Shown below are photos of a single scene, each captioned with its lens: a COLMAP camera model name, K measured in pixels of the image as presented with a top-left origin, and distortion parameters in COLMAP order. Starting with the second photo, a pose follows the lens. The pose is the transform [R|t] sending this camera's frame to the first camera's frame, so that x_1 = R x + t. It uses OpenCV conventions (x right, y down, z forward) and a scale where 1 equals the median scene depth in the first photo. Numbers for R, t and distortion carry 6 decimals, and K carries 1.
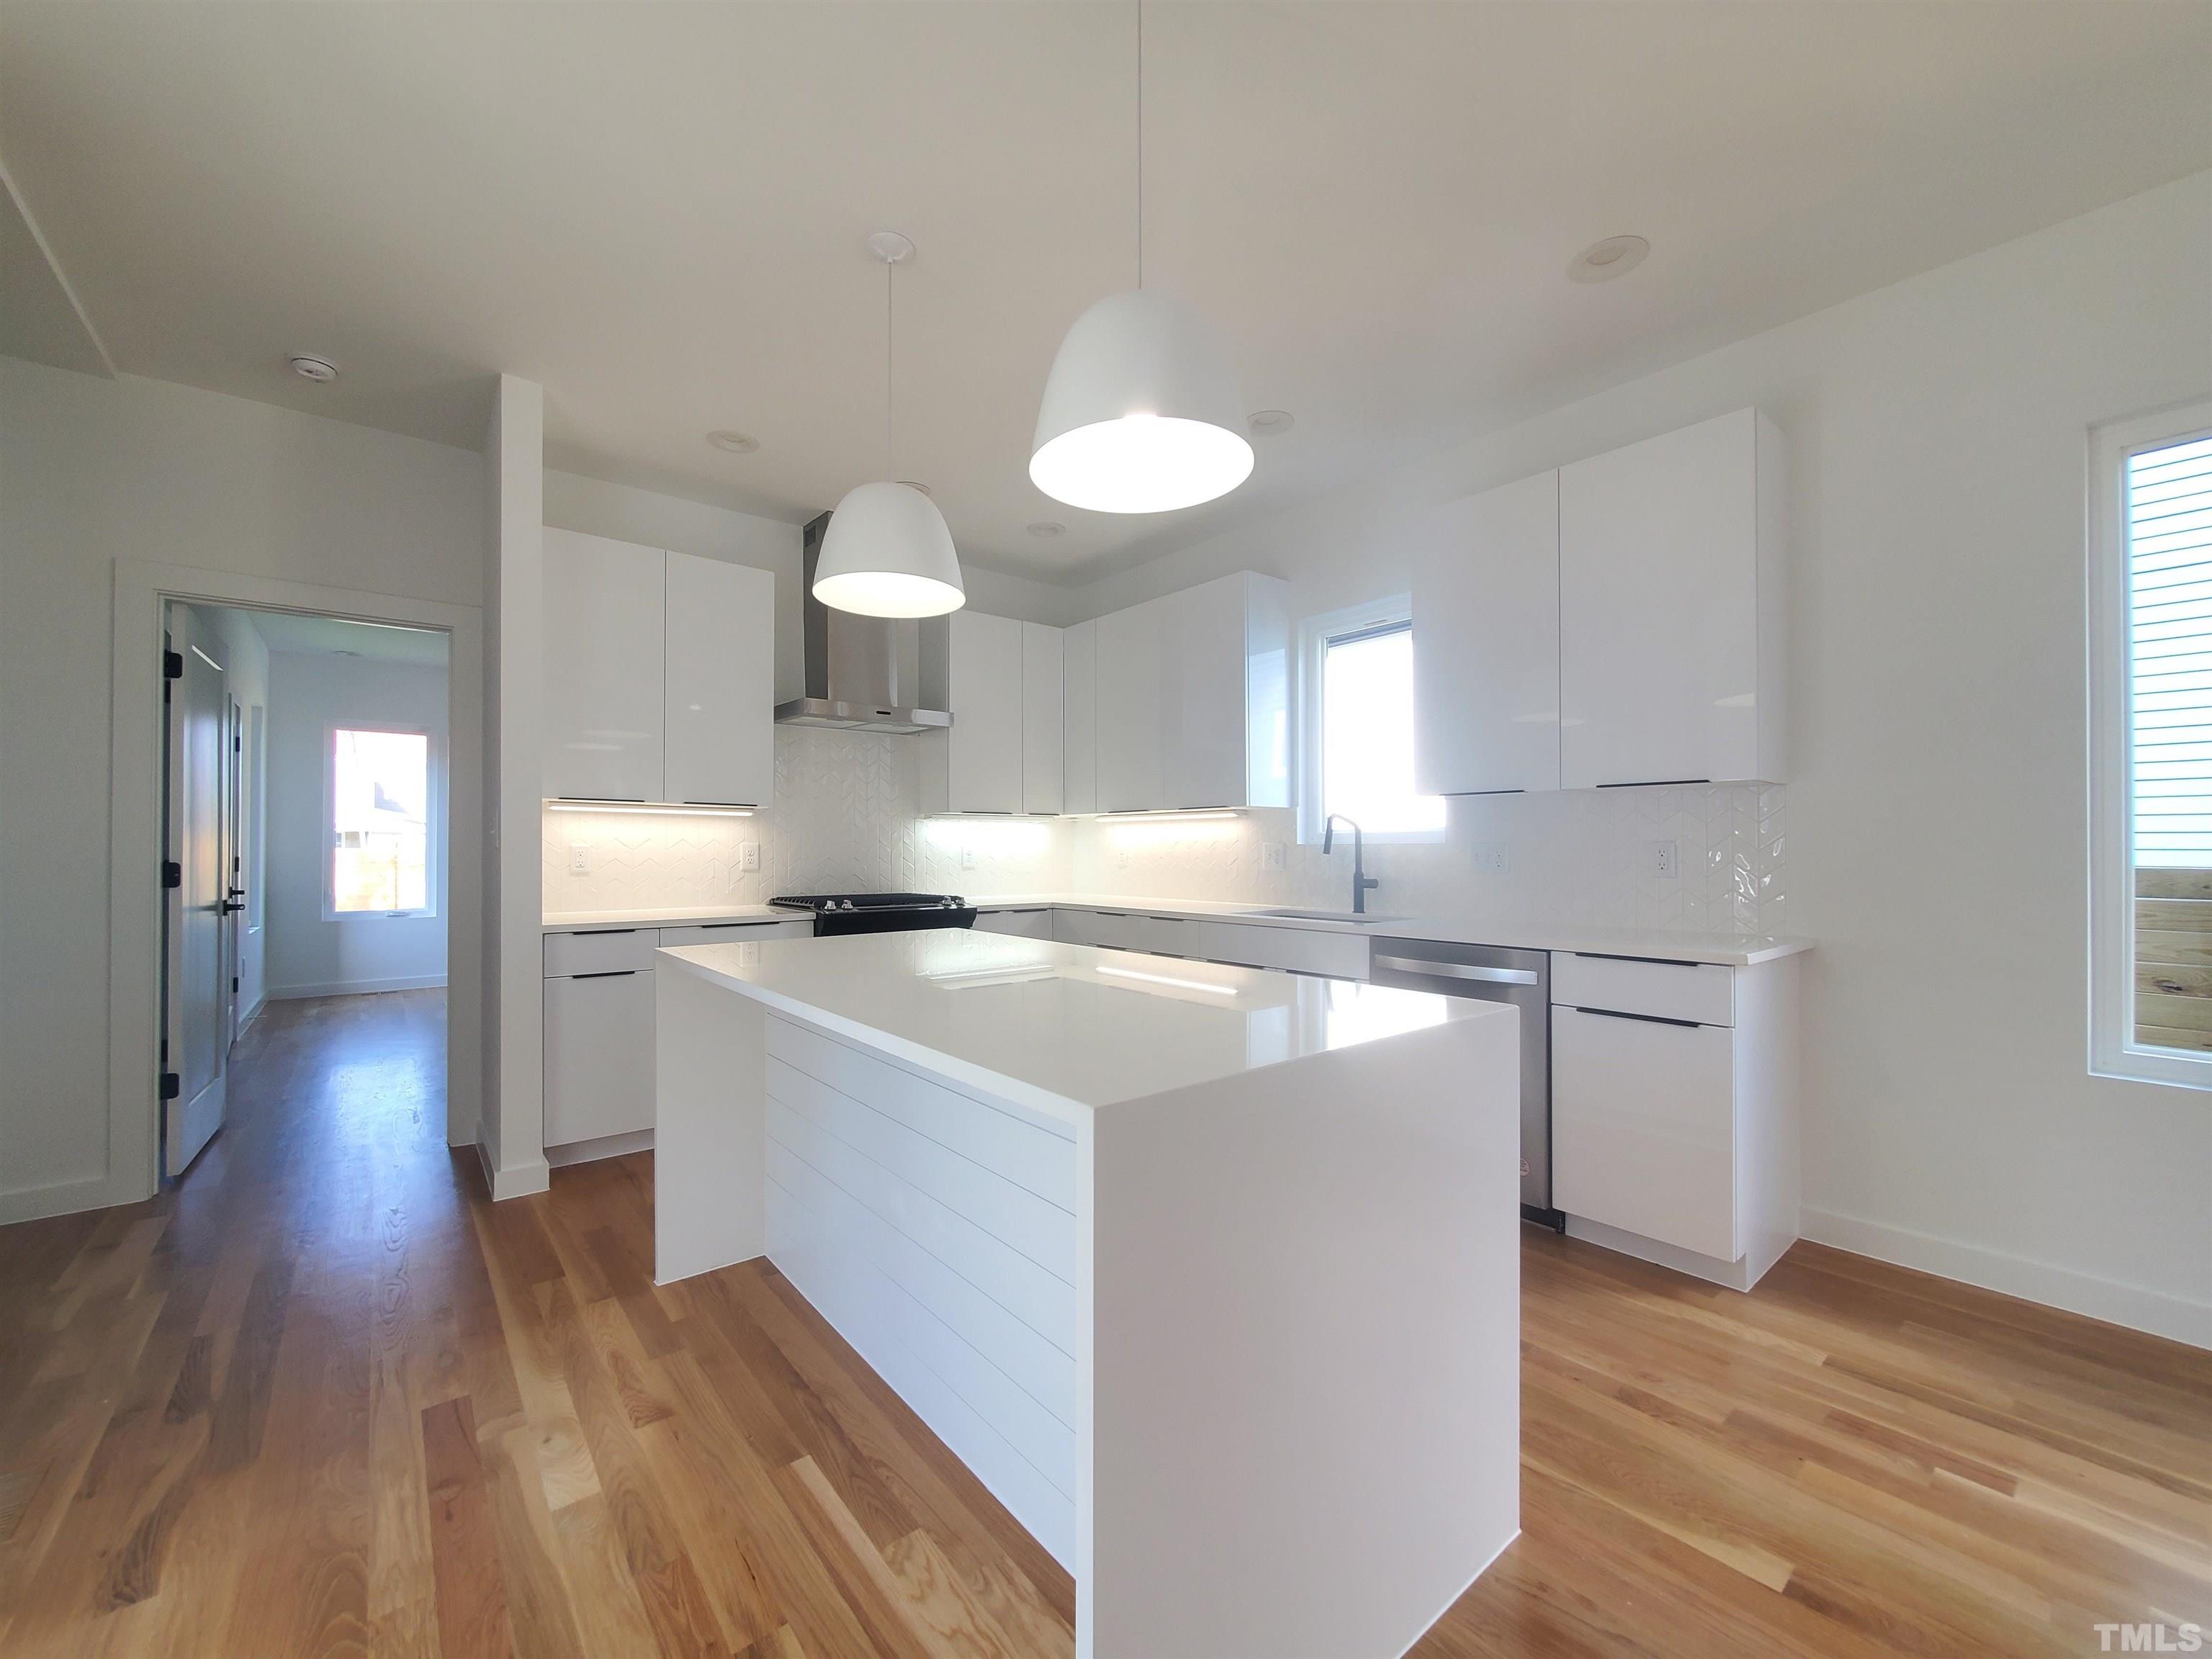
lens RADIAL K [[880.5, 0, 1091.0], [0, 880.5, 845.6], [0, 0, 1]] dist [0.005796, -0.000078]
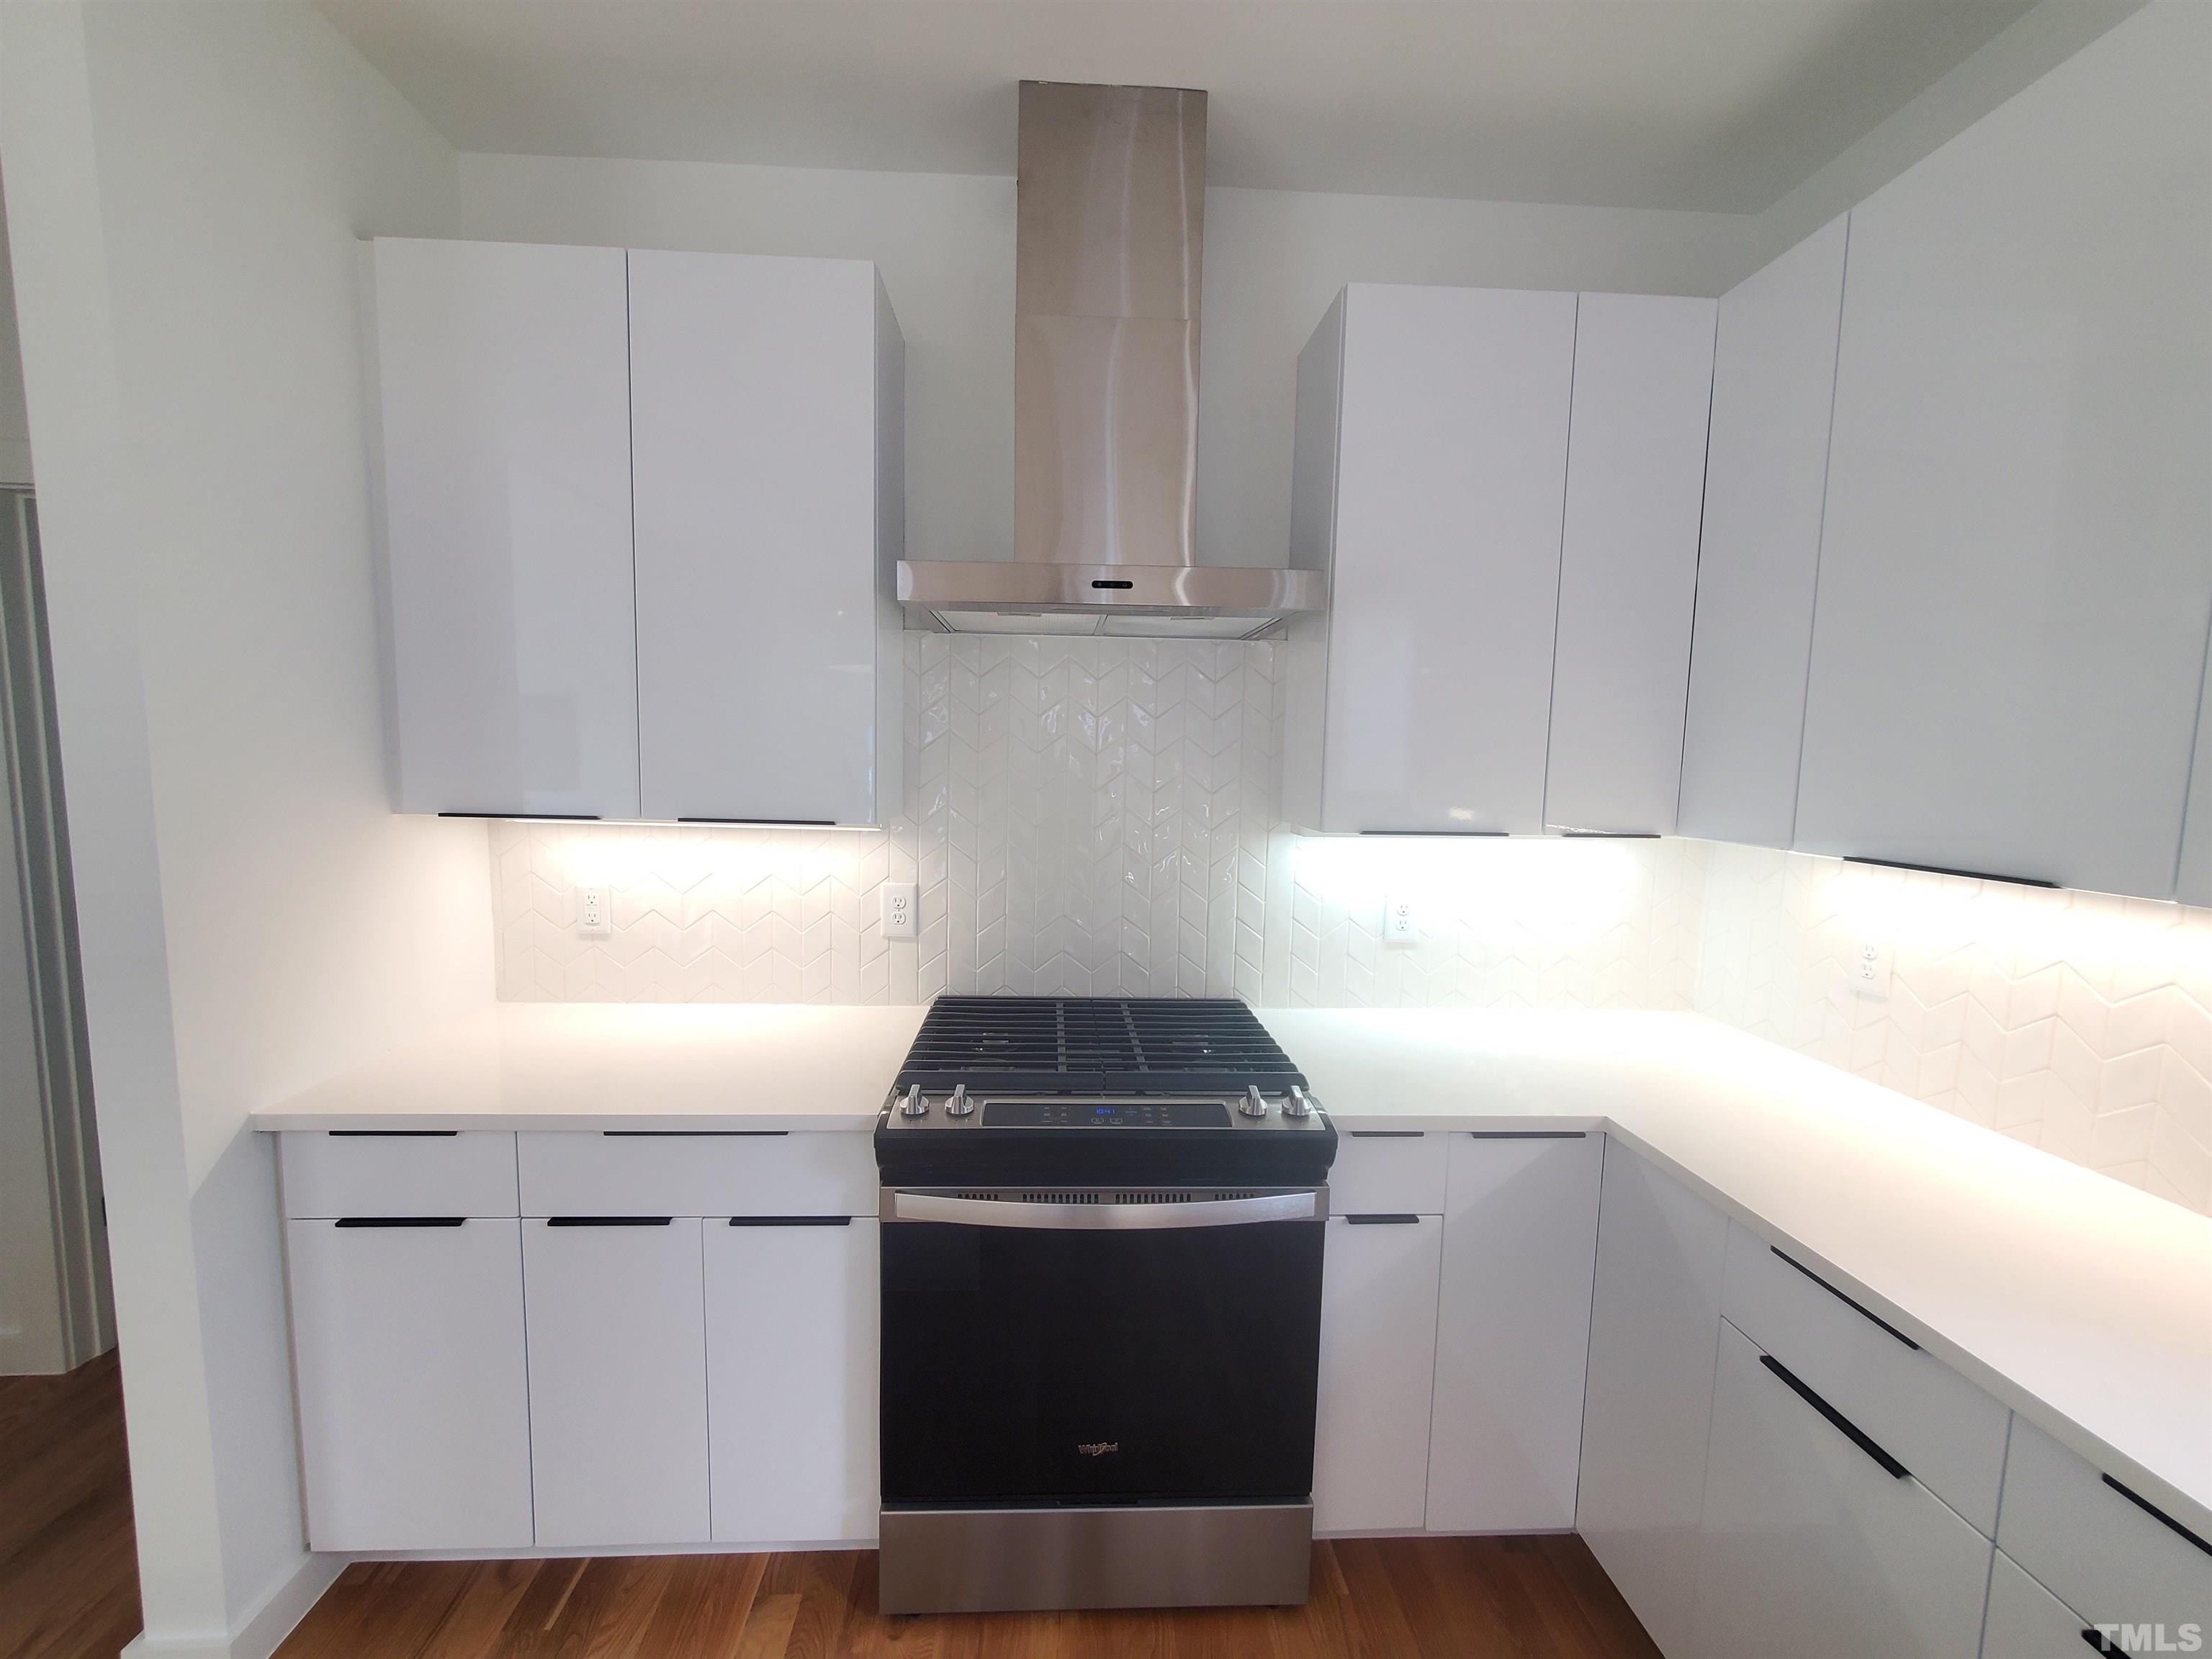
lens RADIAL K [[880.5, 0, 1096.1], [0, 880.5, 831.7], [0, 0, 1]] dist [0.005796, -0.000078]
pose [[0.799875, 0.072697, -0.595747, -0.005470], [-0.016331, 0.994906, 0.099478, -0.073483], [0.599944, -0.069841, 0.796988, 0.600684]]
